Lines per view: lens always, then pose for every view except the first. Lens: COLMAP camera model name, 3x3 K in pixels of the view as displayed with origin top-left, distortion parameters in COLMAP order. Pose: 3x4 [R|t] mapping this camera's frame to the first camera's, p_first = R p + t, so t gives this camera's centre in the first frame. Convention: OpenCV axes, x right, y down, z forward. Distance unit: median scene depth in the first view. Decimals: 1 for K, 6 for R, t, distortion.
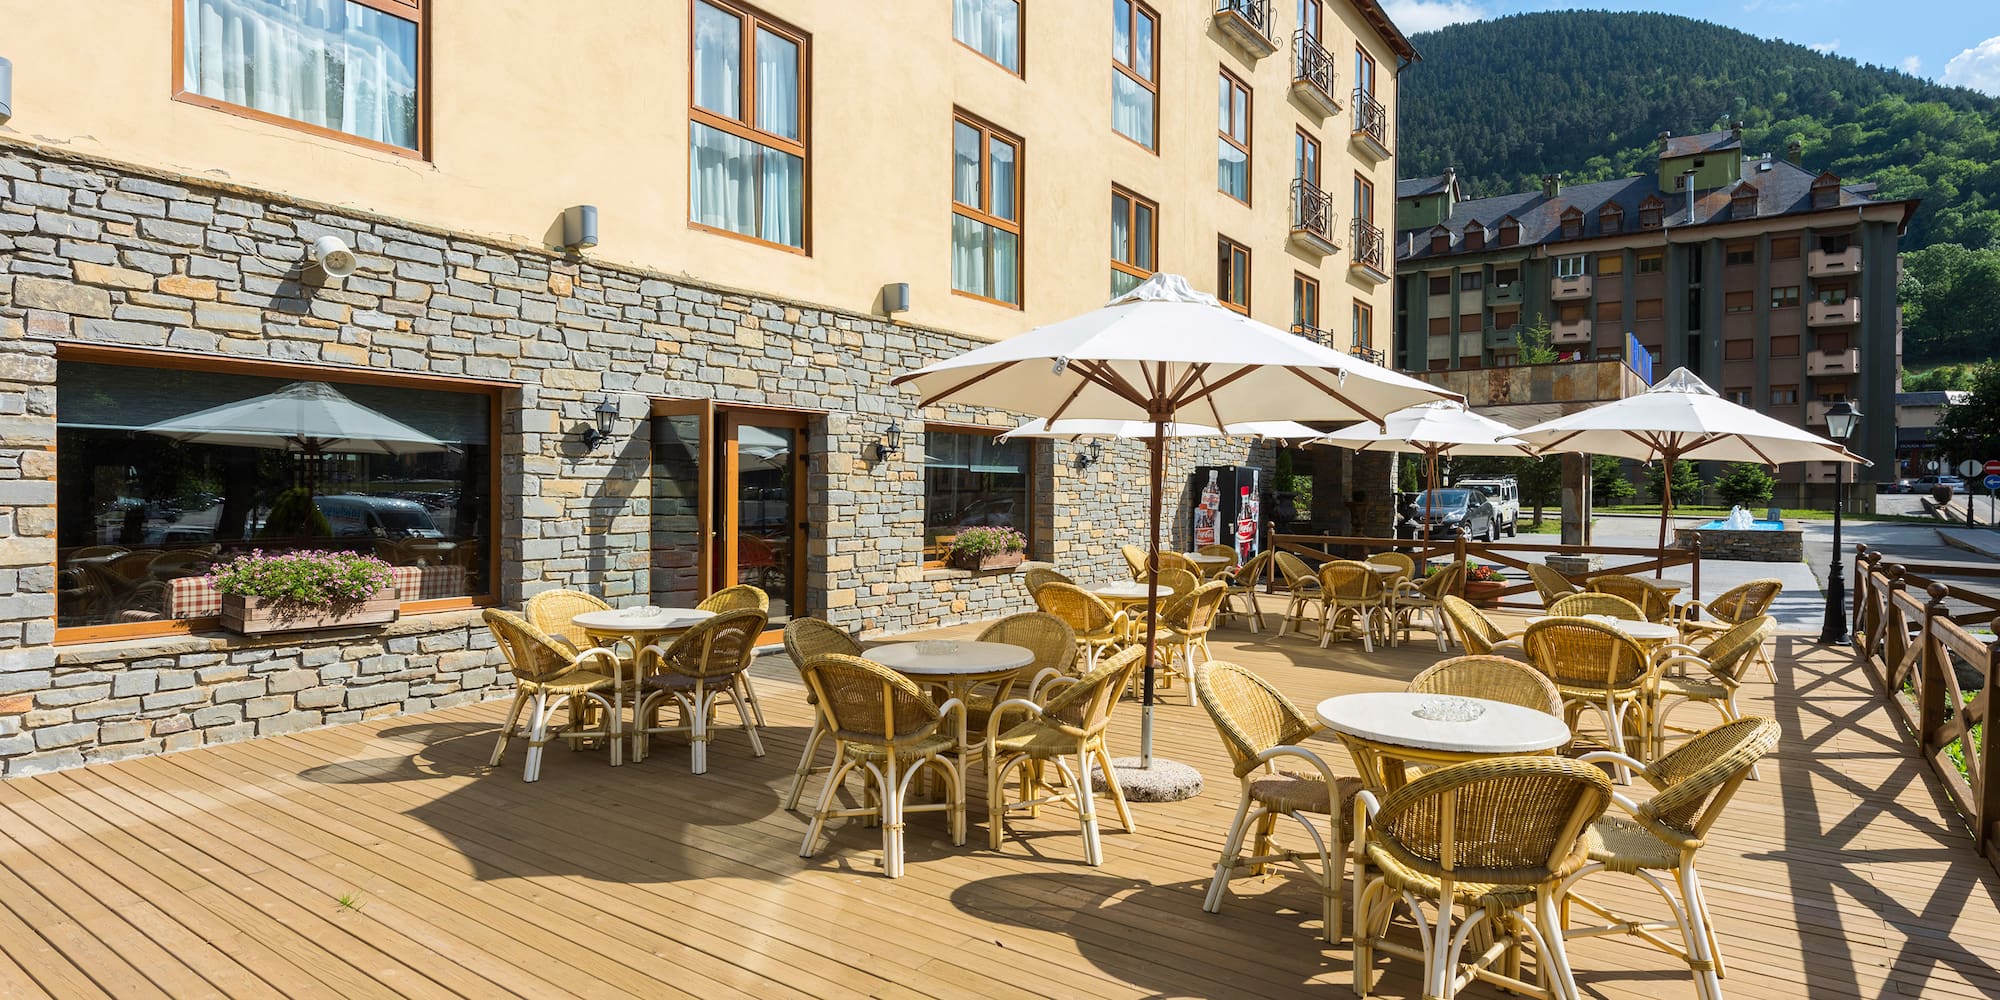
lens RADIAL K [[1047.8, 0, 999.6], [0, 1047.8, 527.5], [0, 0, 1]] dist [0.001517, 0.000276]
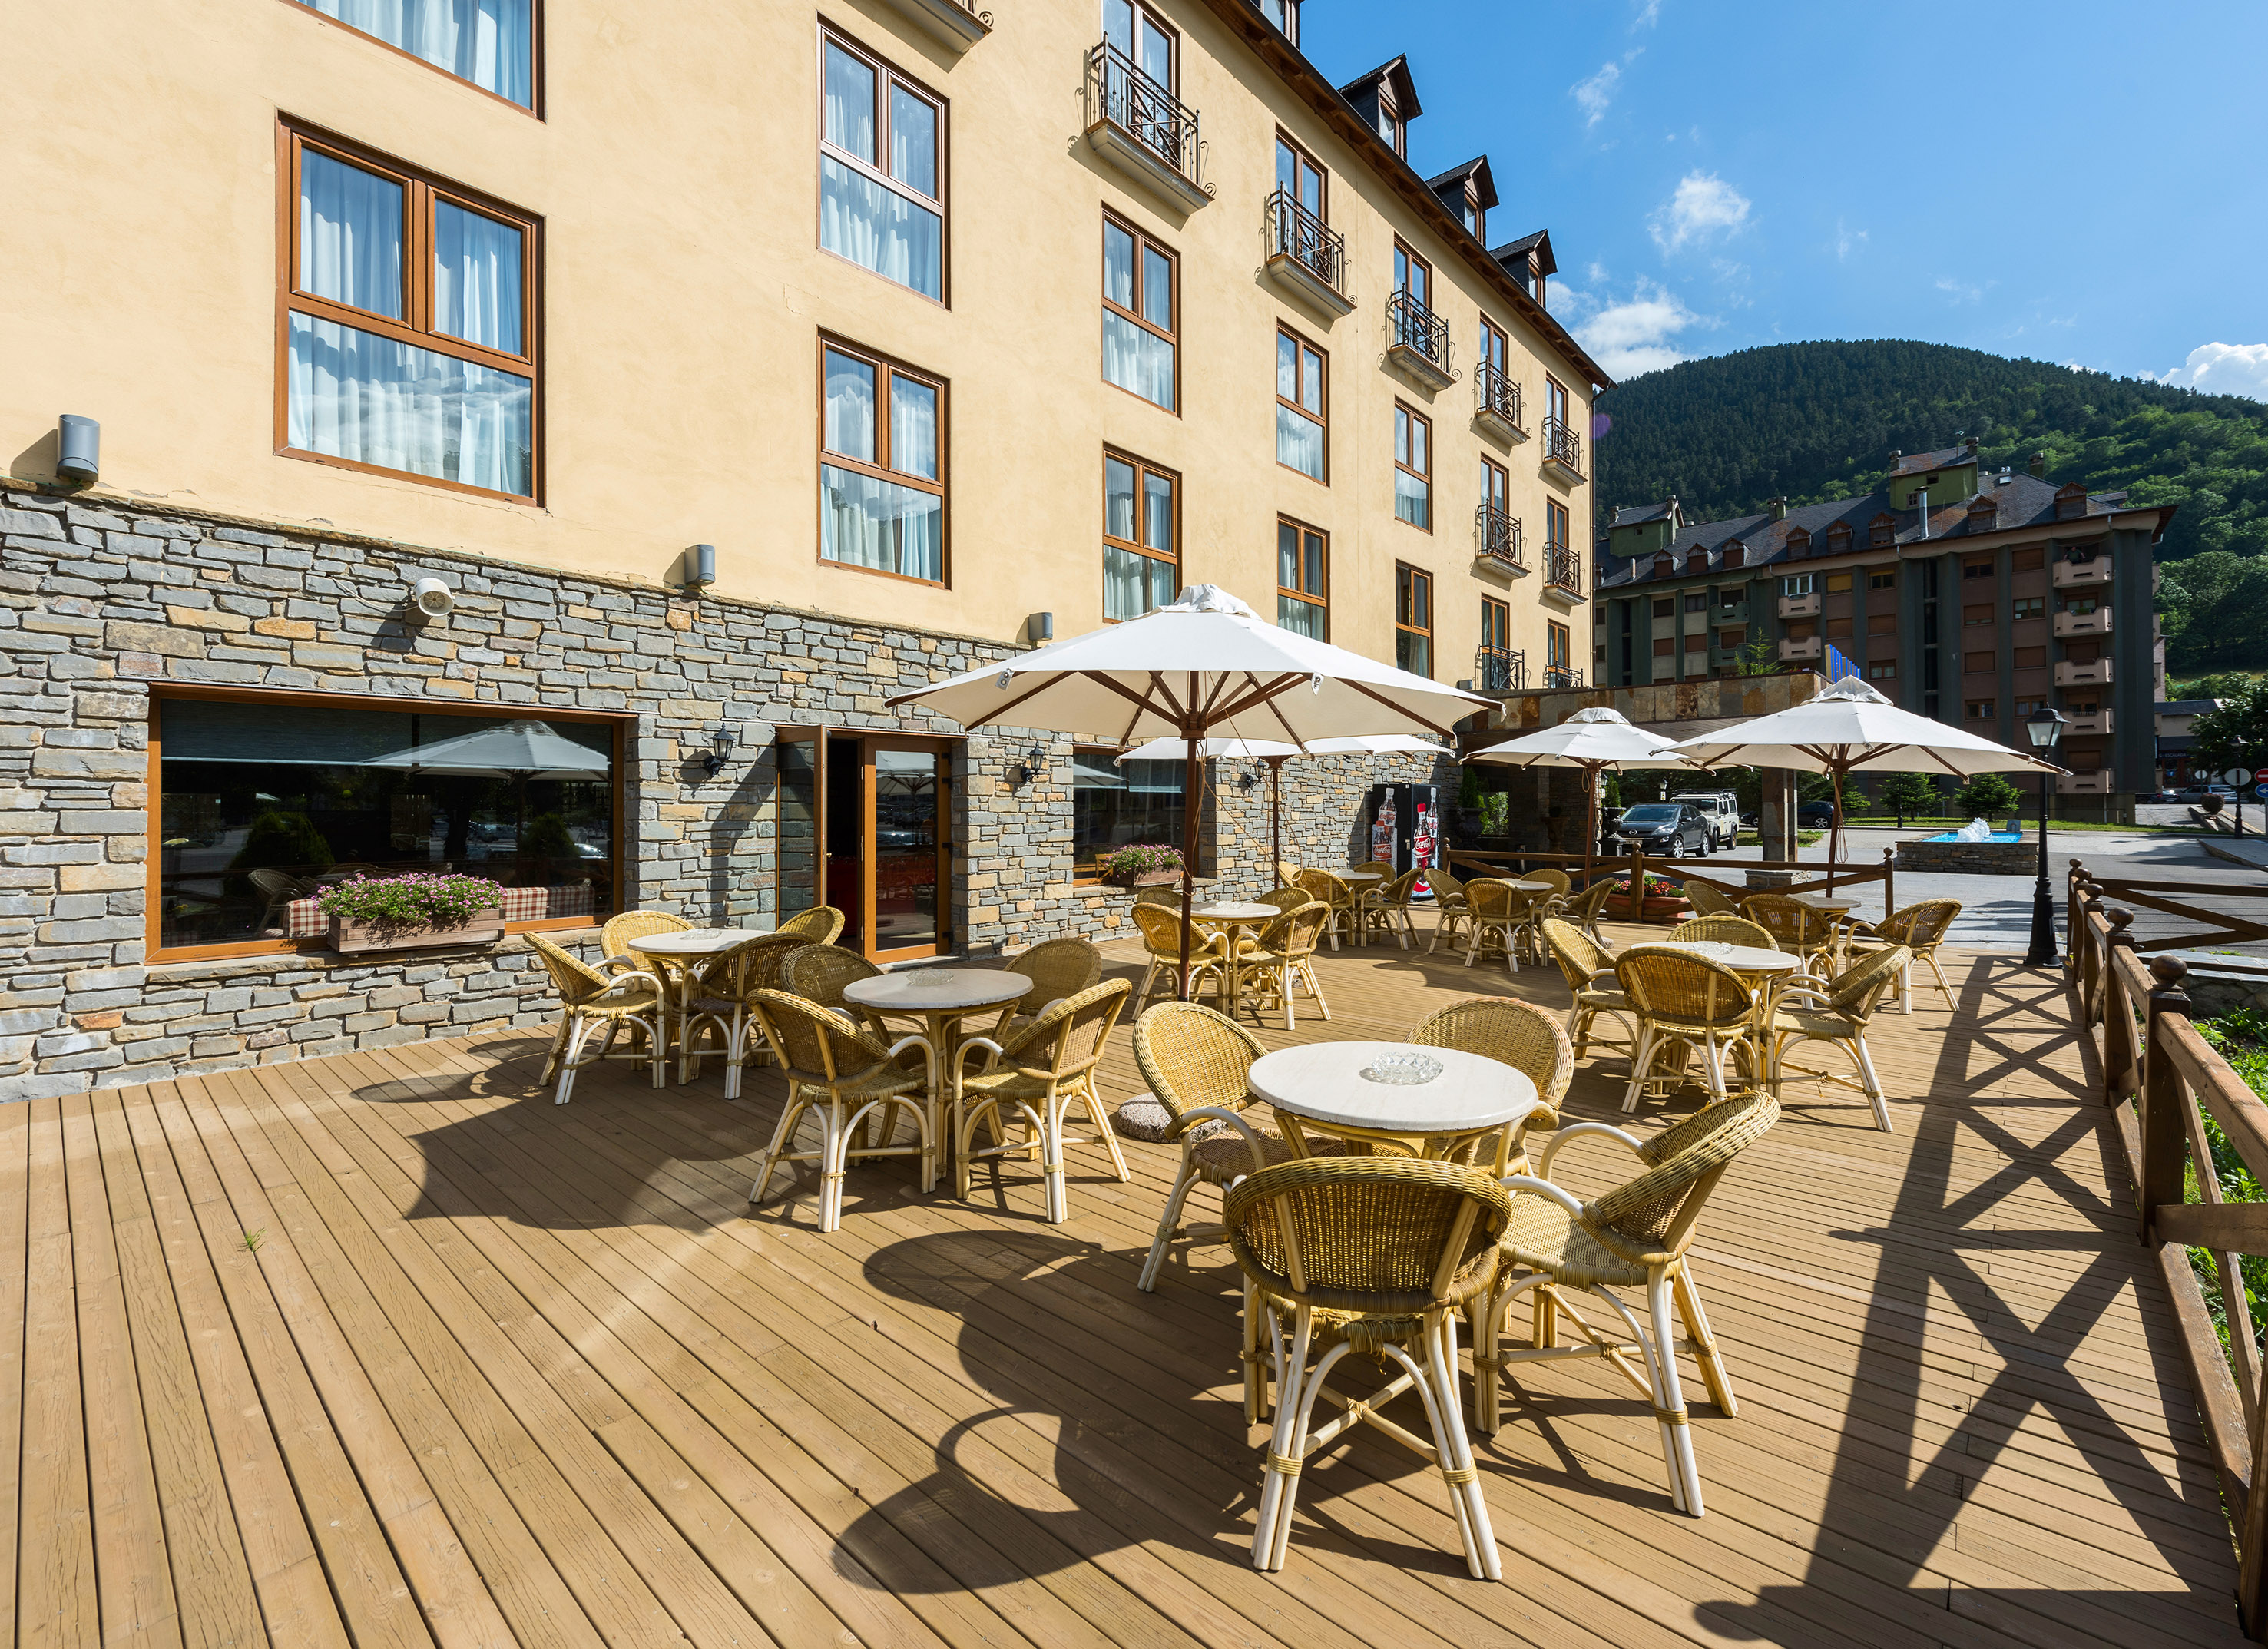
lens RADIAL K [[957.0, 0, 1134.0], [0, 957.0, 824.5], [0, 0, 1]] dist [0.002668, 0.000028]
pose [[0.993929, -0.006582, -0.109825, 0.143042], [0.004521, 0.999809, -0.019005, -0.005031], [0.109929, 0.018393, 0.993769, 0.095396]]
